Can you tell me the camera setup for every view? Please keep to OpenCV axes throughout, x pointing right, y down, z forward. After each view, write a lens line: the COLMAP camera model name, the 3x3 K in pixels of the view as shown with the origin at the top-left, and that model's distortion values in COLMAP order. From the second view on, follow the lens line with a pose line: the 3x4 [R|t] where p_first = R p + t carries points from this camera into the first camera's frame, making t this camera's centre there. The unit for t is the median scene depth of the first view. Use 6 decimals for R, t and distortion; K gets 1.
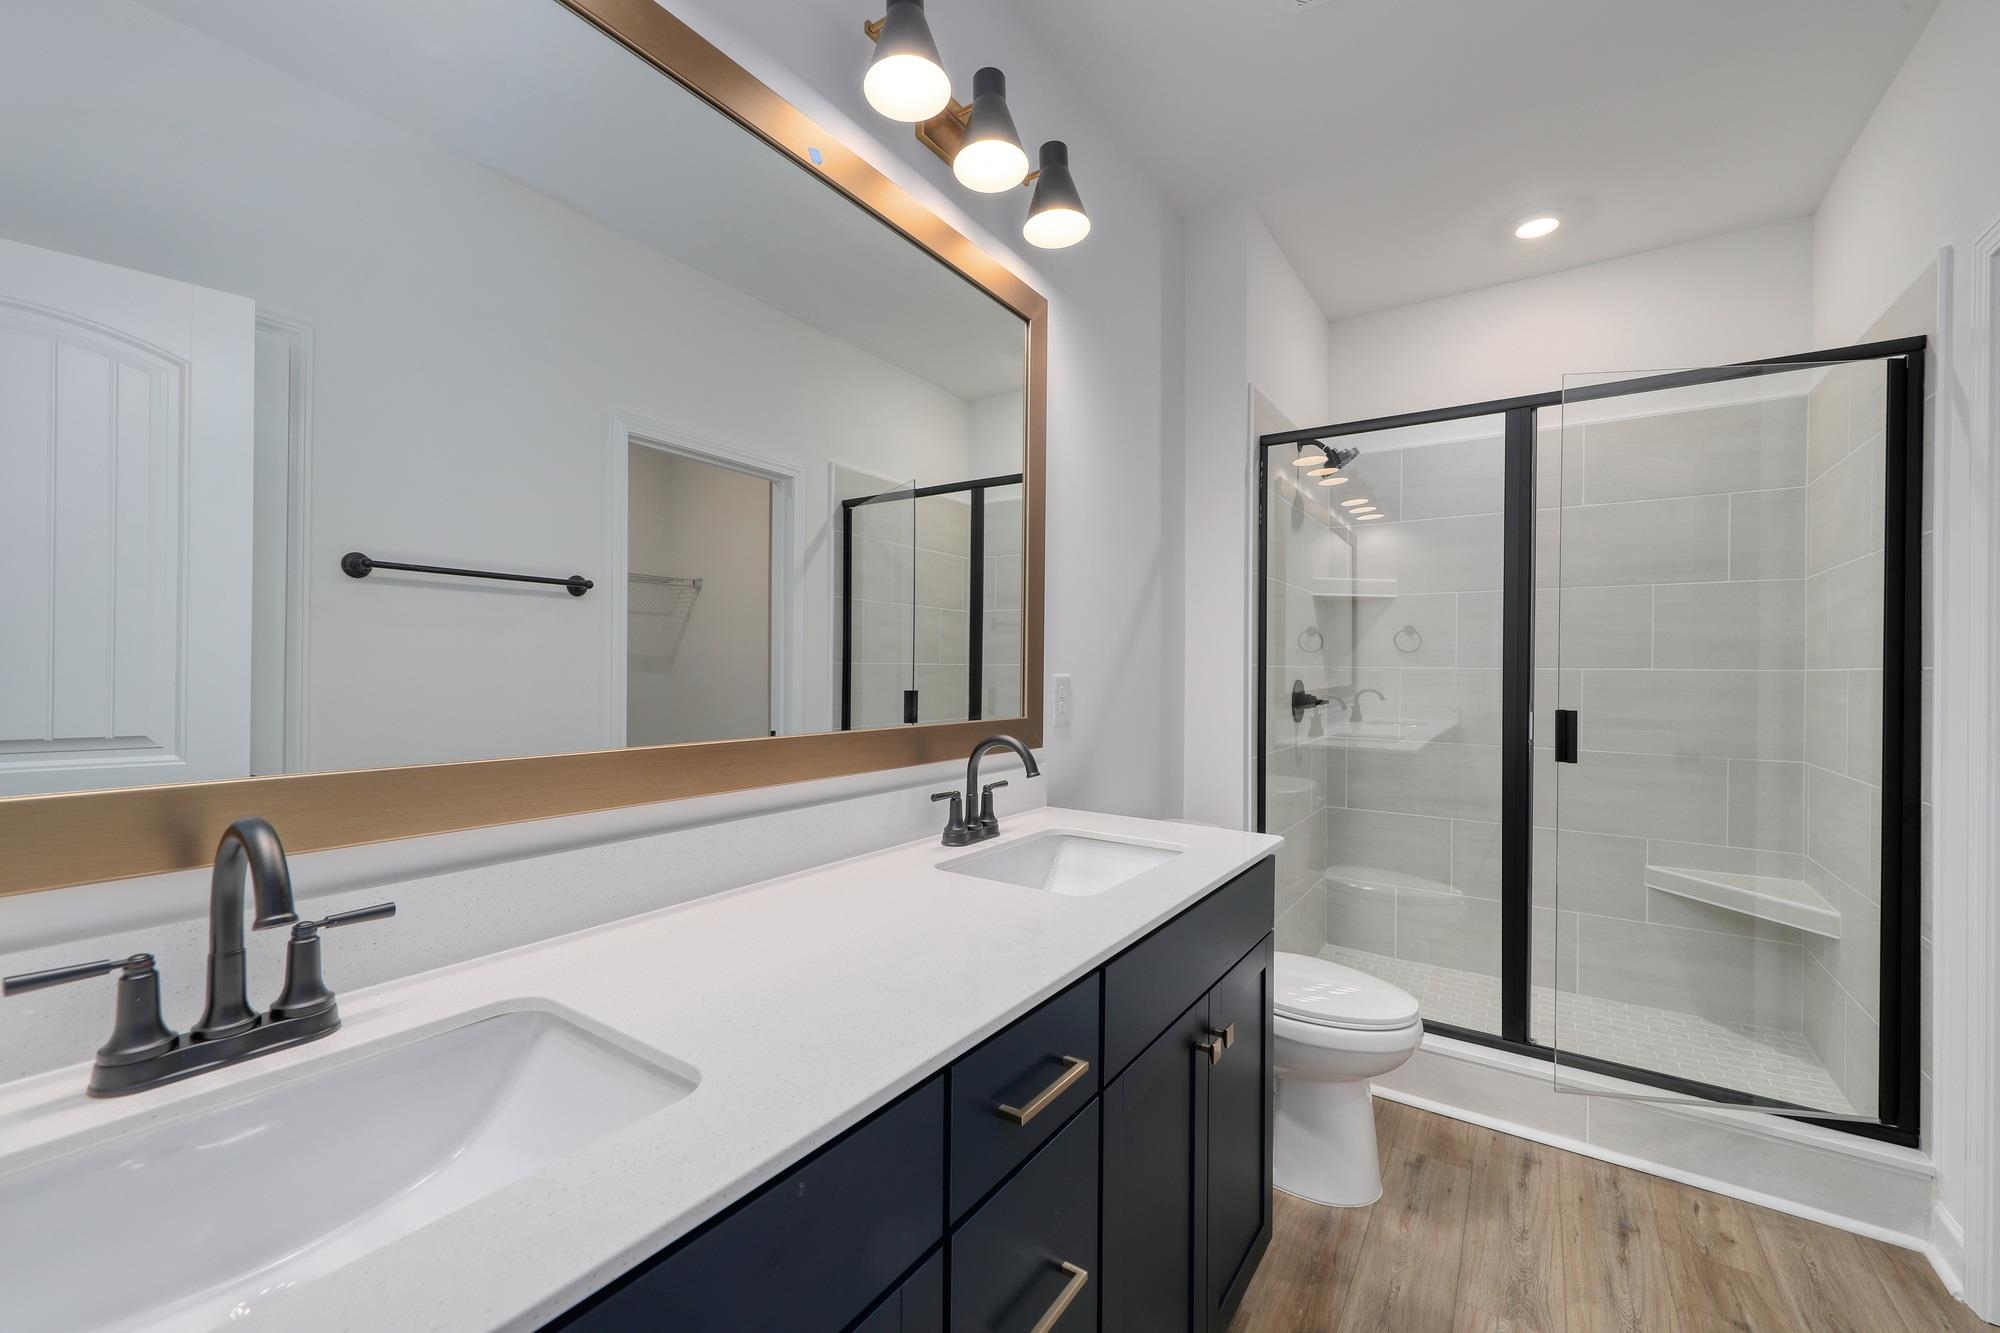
lens RADIAL K [[823.5, 0, 992.5], [0, 823.5, 678.3], [0, 0, 1]] dist [0.001536, 0.000053]
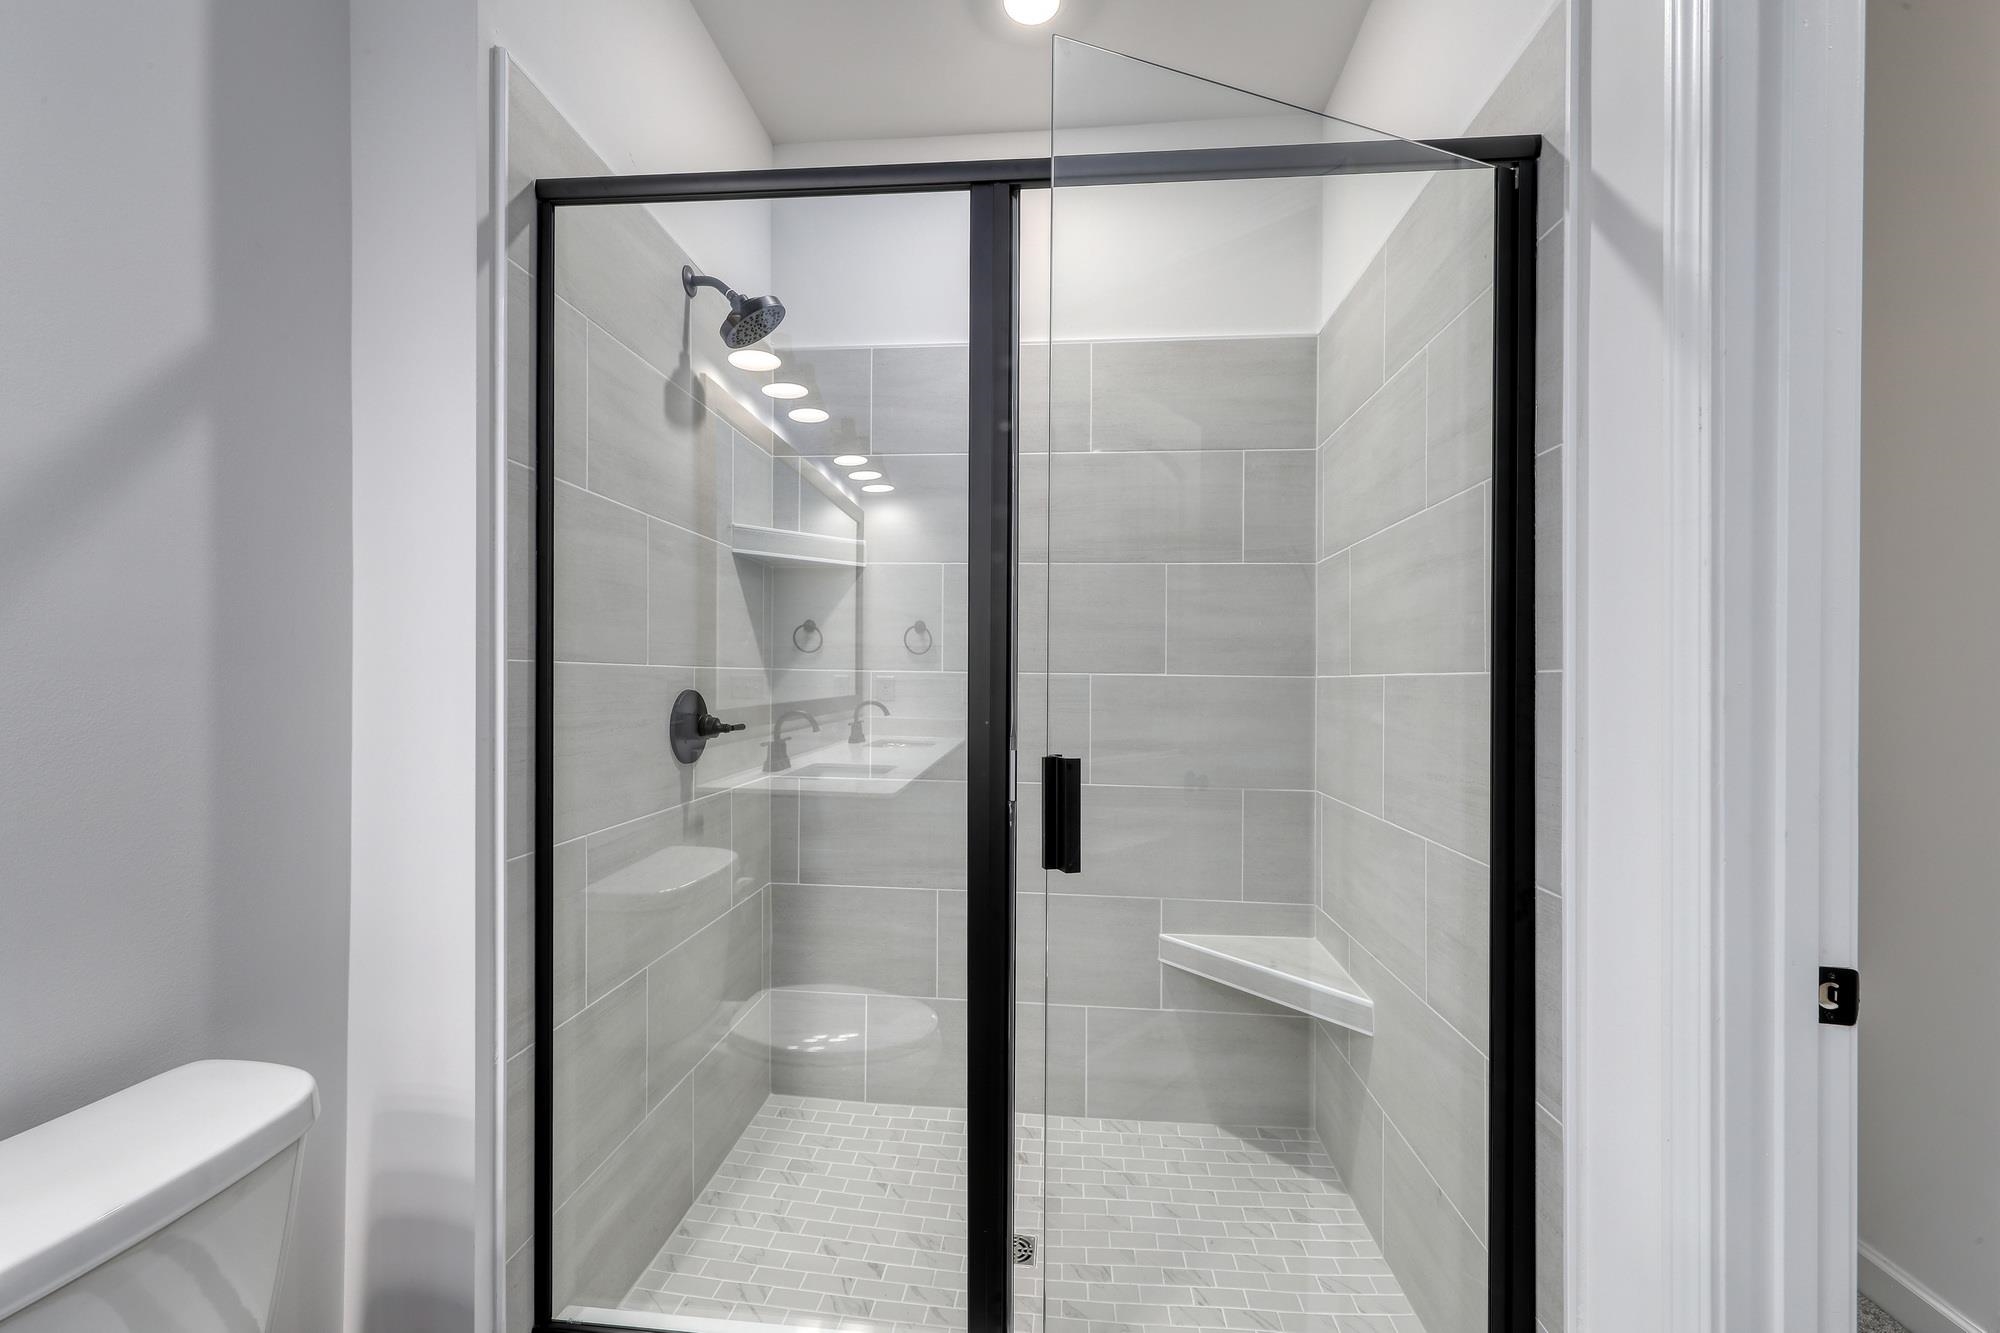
lens RADIAL K [[823.5, 0, 999.4], [0, 823.5, 679.4], [0, 0, 1]] dist [0.001536, 0.000053]
pose [[0.872523, 0.001831, 0.488570, 0.308231], [0.001733, 0.999975, -0.006843, -0.001769], [-0.488570, 0.006817, 0.872498, 0.429980]]
